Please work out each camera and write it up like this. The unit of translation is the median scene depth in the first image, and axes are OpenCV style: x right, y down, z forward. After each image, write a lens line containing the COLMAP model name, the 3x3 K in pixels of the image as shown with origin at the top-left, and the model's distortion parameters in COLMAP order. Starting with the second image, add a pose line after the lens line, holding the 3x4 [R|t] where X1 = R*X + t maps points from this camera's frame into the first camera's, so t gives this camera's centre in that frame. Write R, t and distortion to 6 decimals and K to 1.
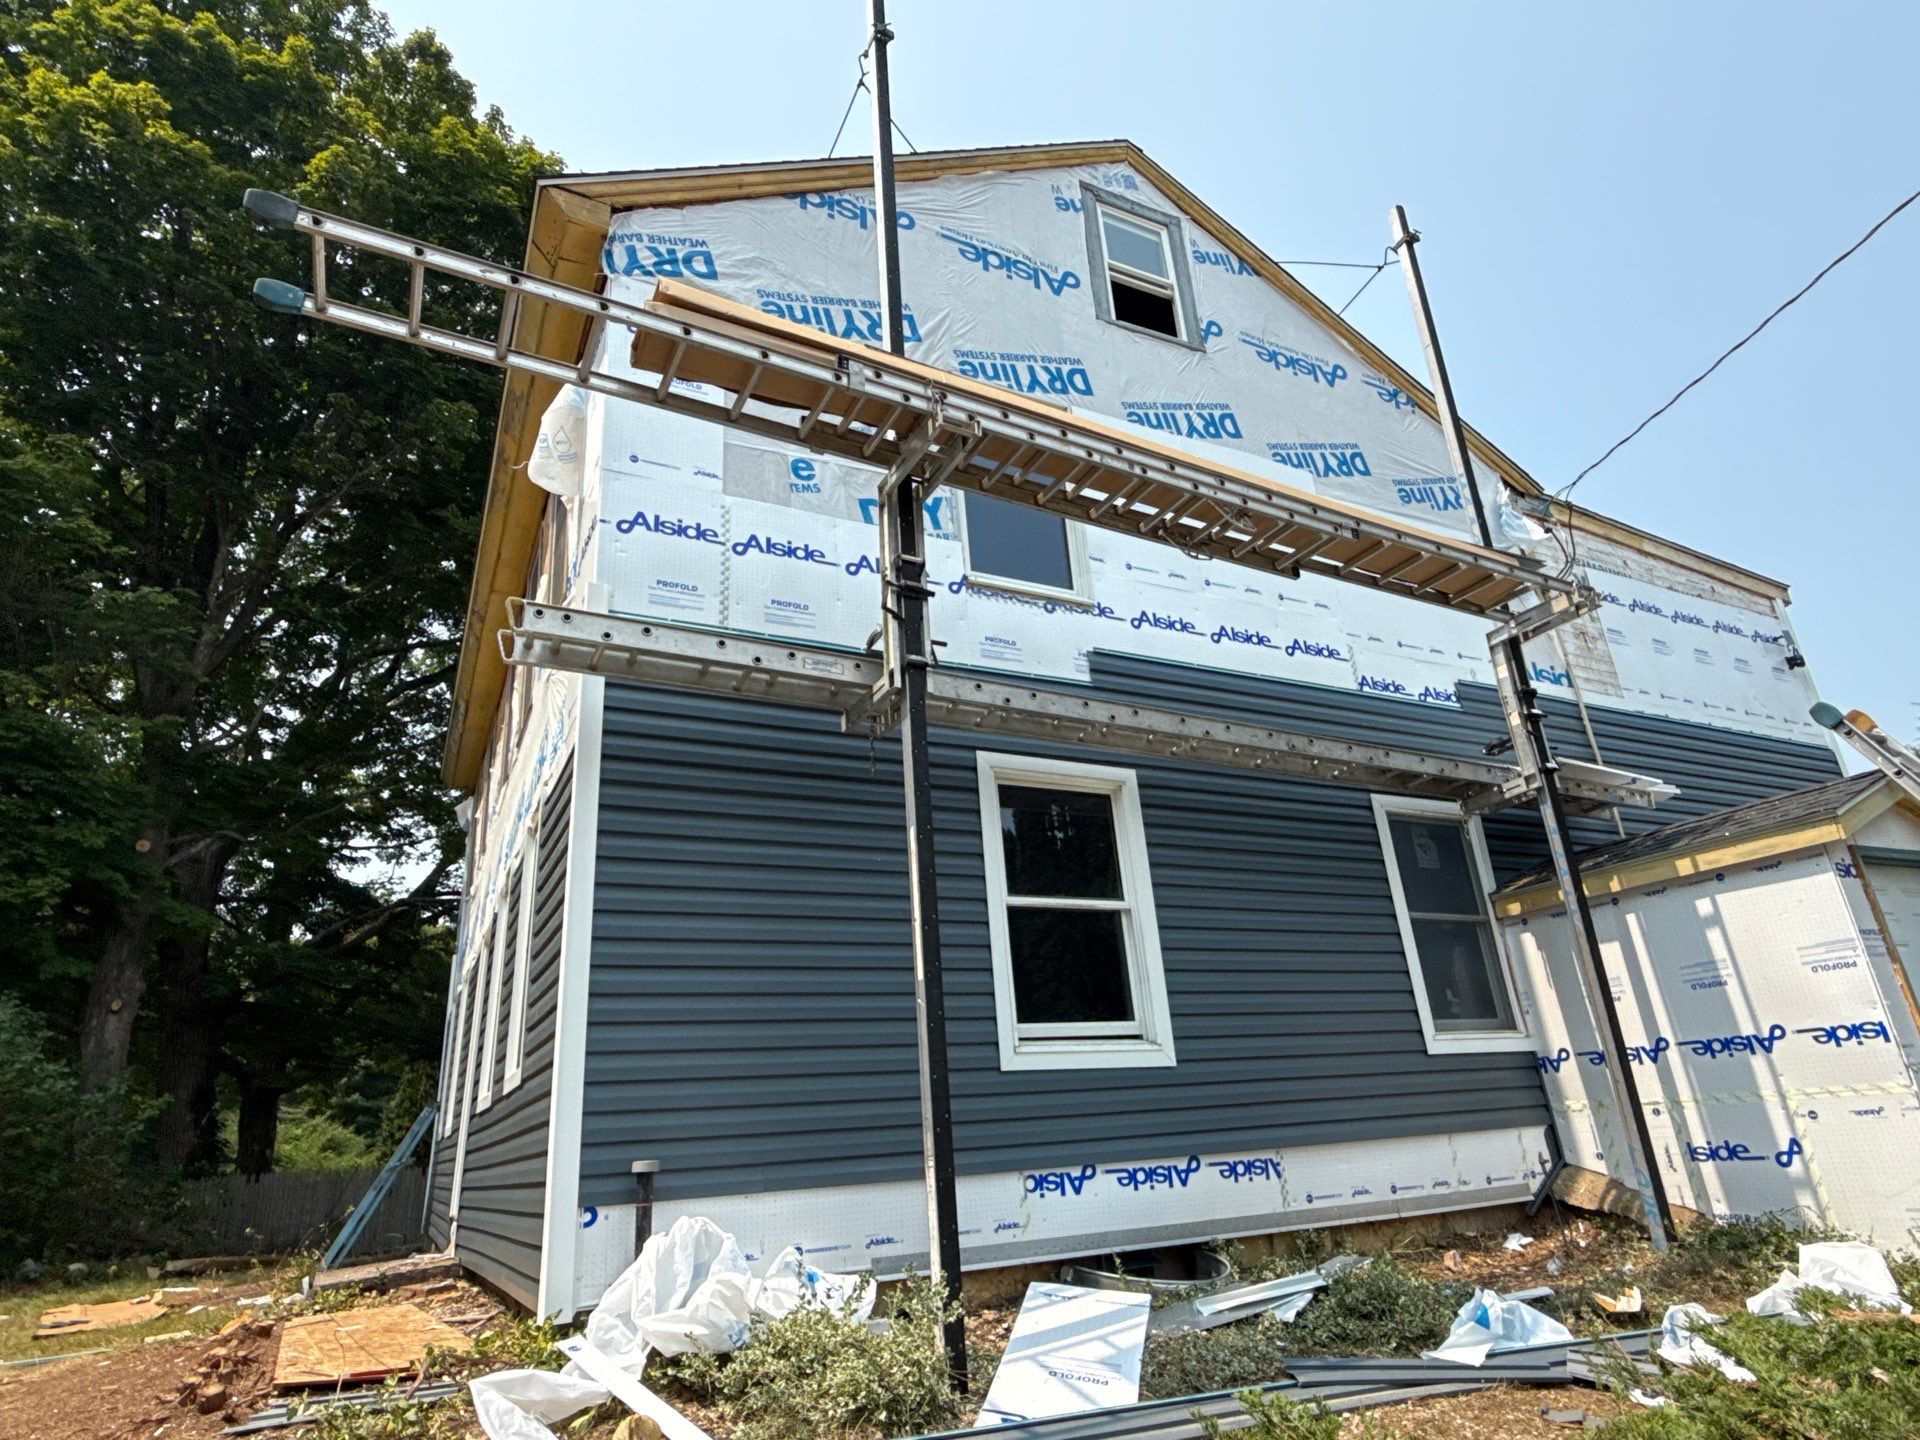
lens RADIAL K [[1053.2, 0, 956.9], [0, 1053.2, 724.8], [0, 0, 1]] dist [0.004182, 0.000529]
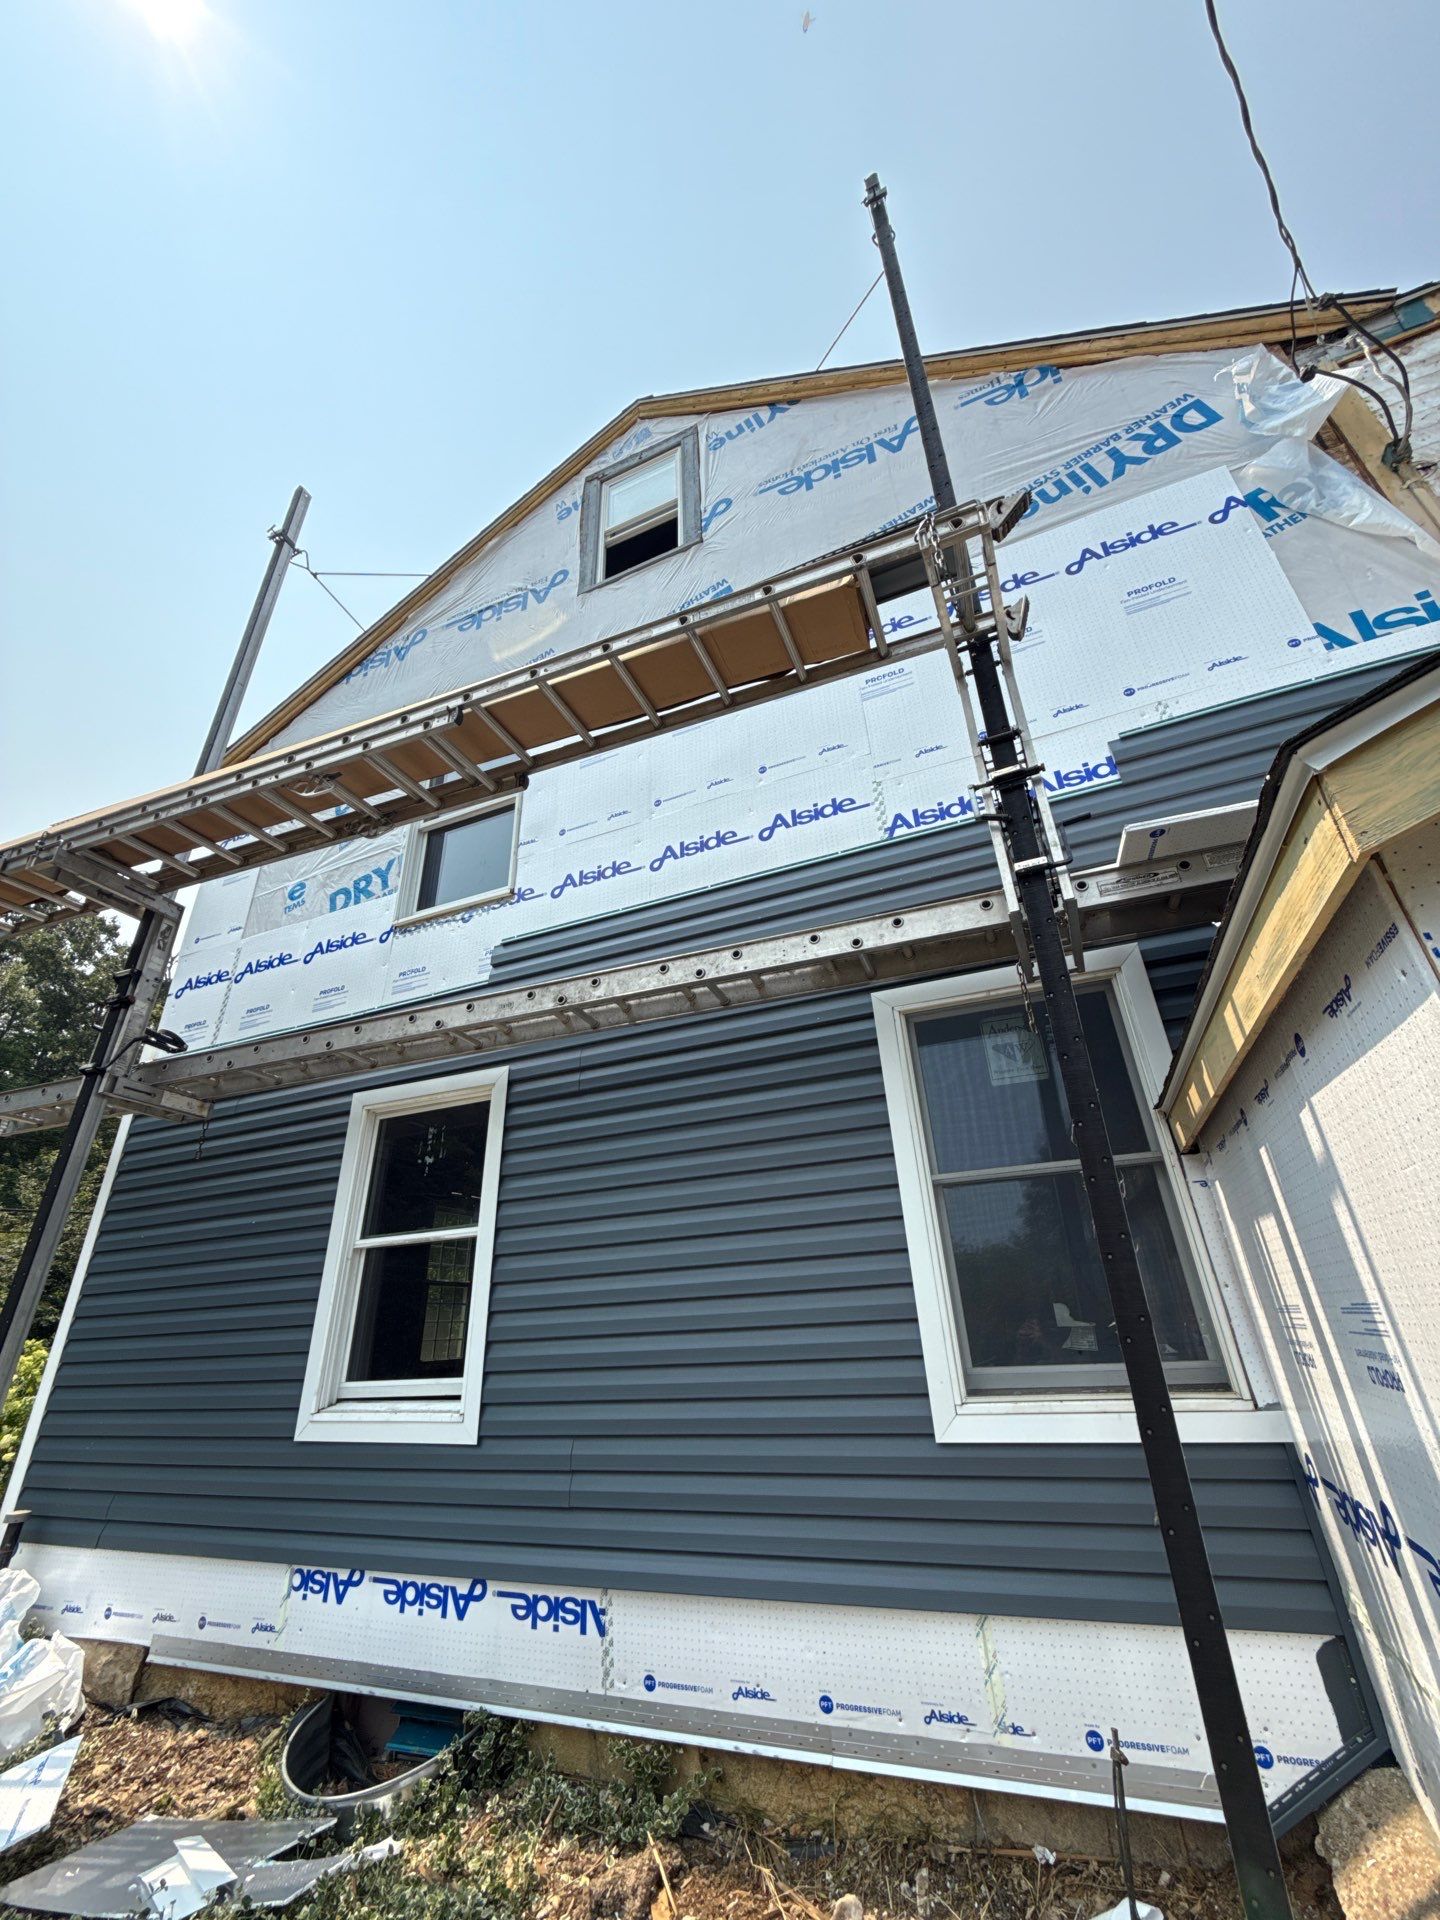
lens RADIAL K [[756.8, 0, 730.0], [0, 756.8, 980.0], [0, 0, 1]] dist [0.000050, 0.000405]
pose [[0.665996, -0.289969, -0.687290, 0.747912], [0.269037, 0.952716, -0.141251, 0.113969], [0.695750, -0.090834, 0.712517, 0.694495]]
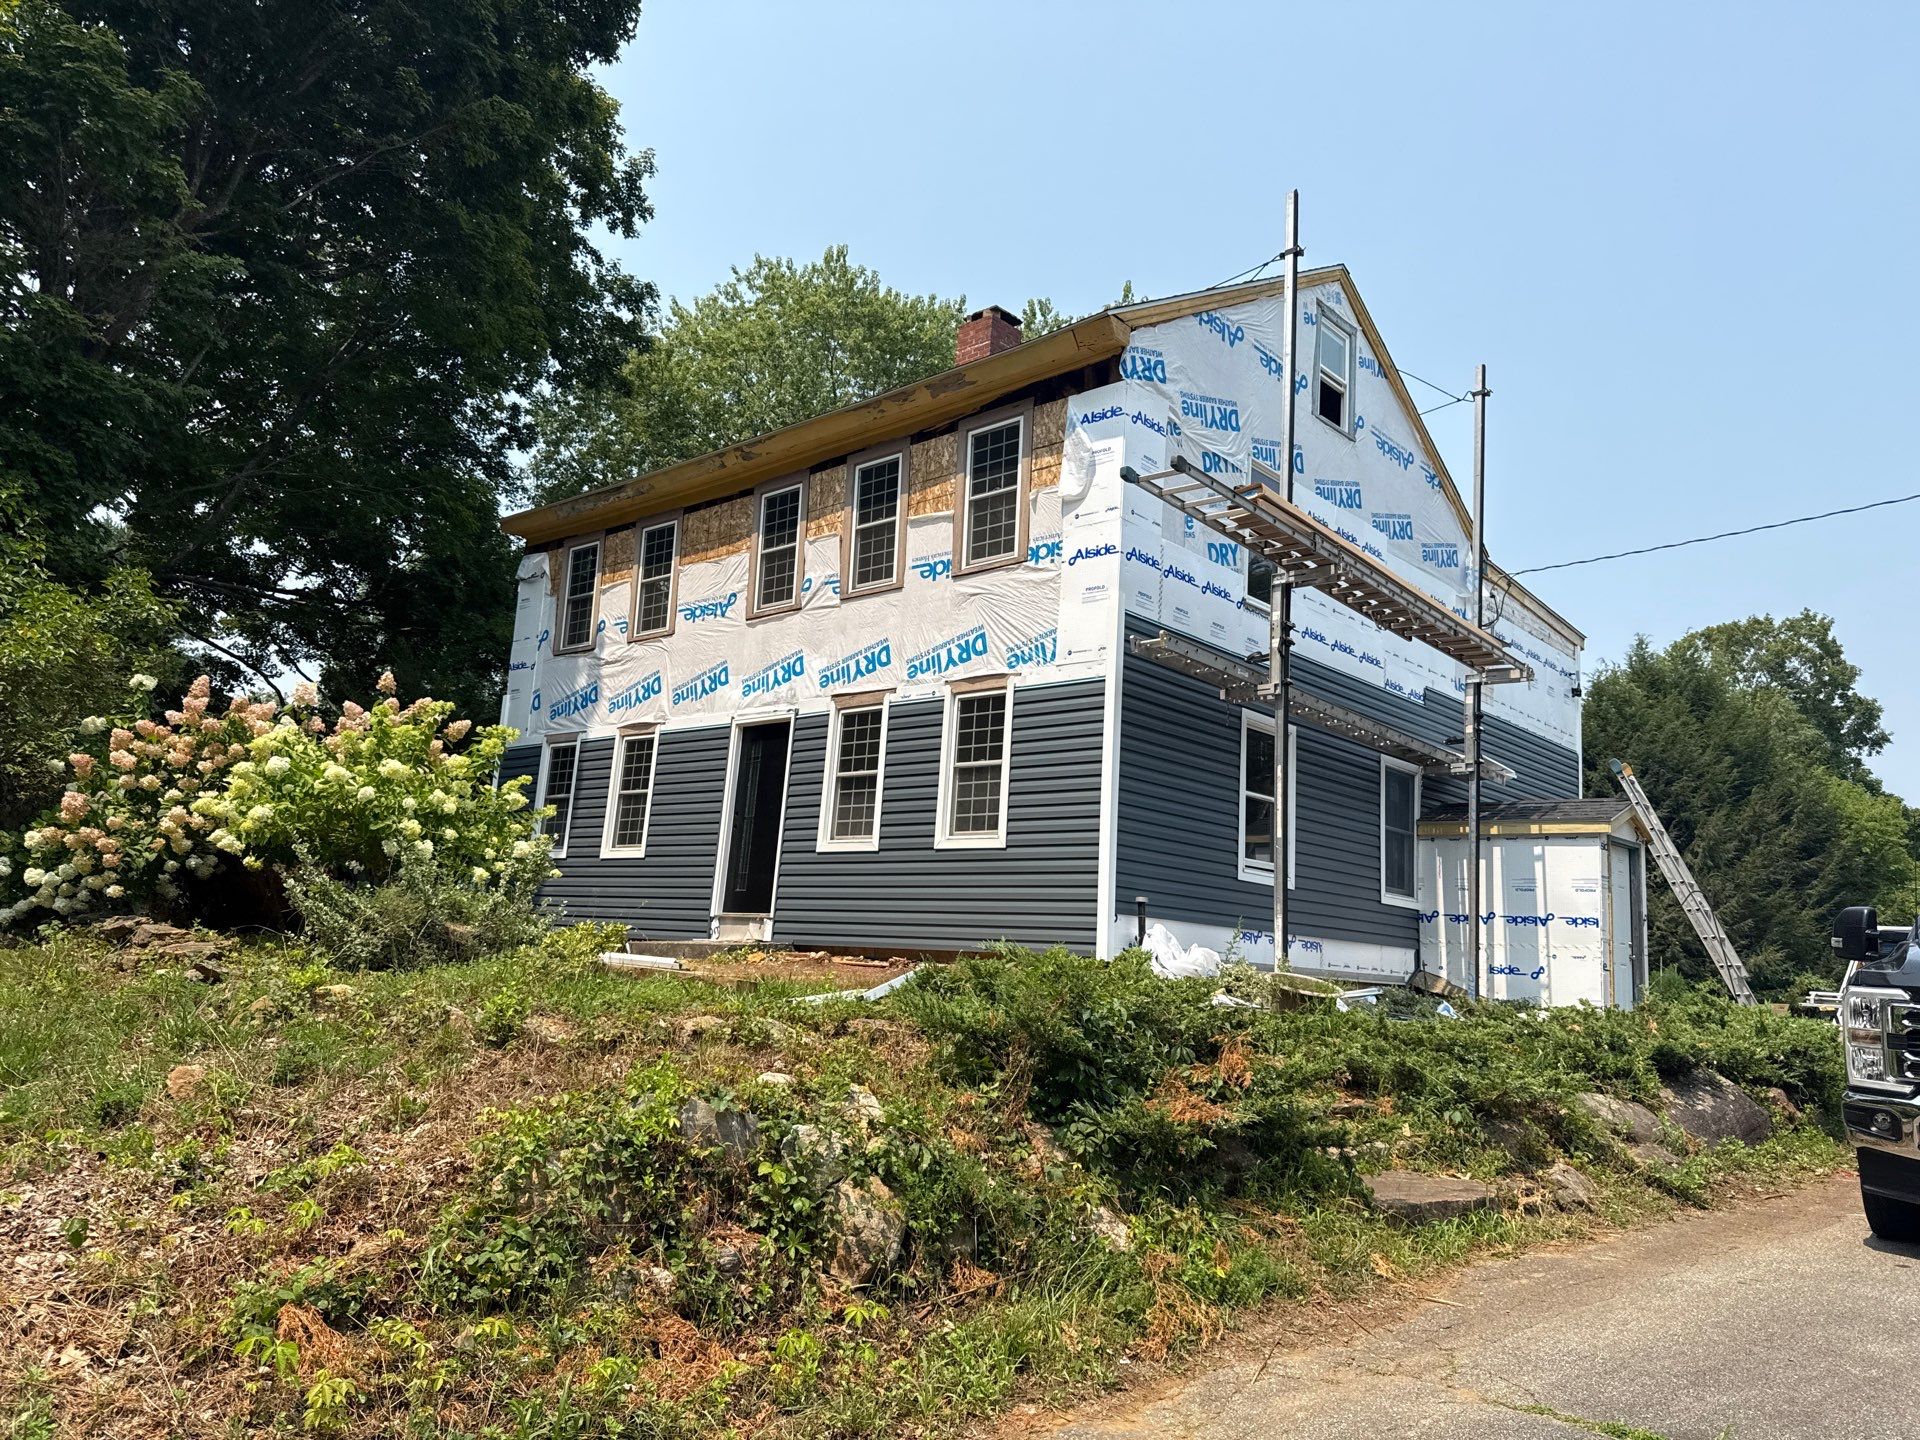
lens RADIAL K [[1335.6, 0, 927.6], [0, 1335.6, 735.4], [0, 0, 1]] dist [0.043344, -0.051719]
pose [[0.930288, 0.176893, 0.321360, -1.118013], [-0.240796, 0.955360, 0.171187, -0.177780], [-0.276733, -0.236635, 0.931355, -0.902661]]
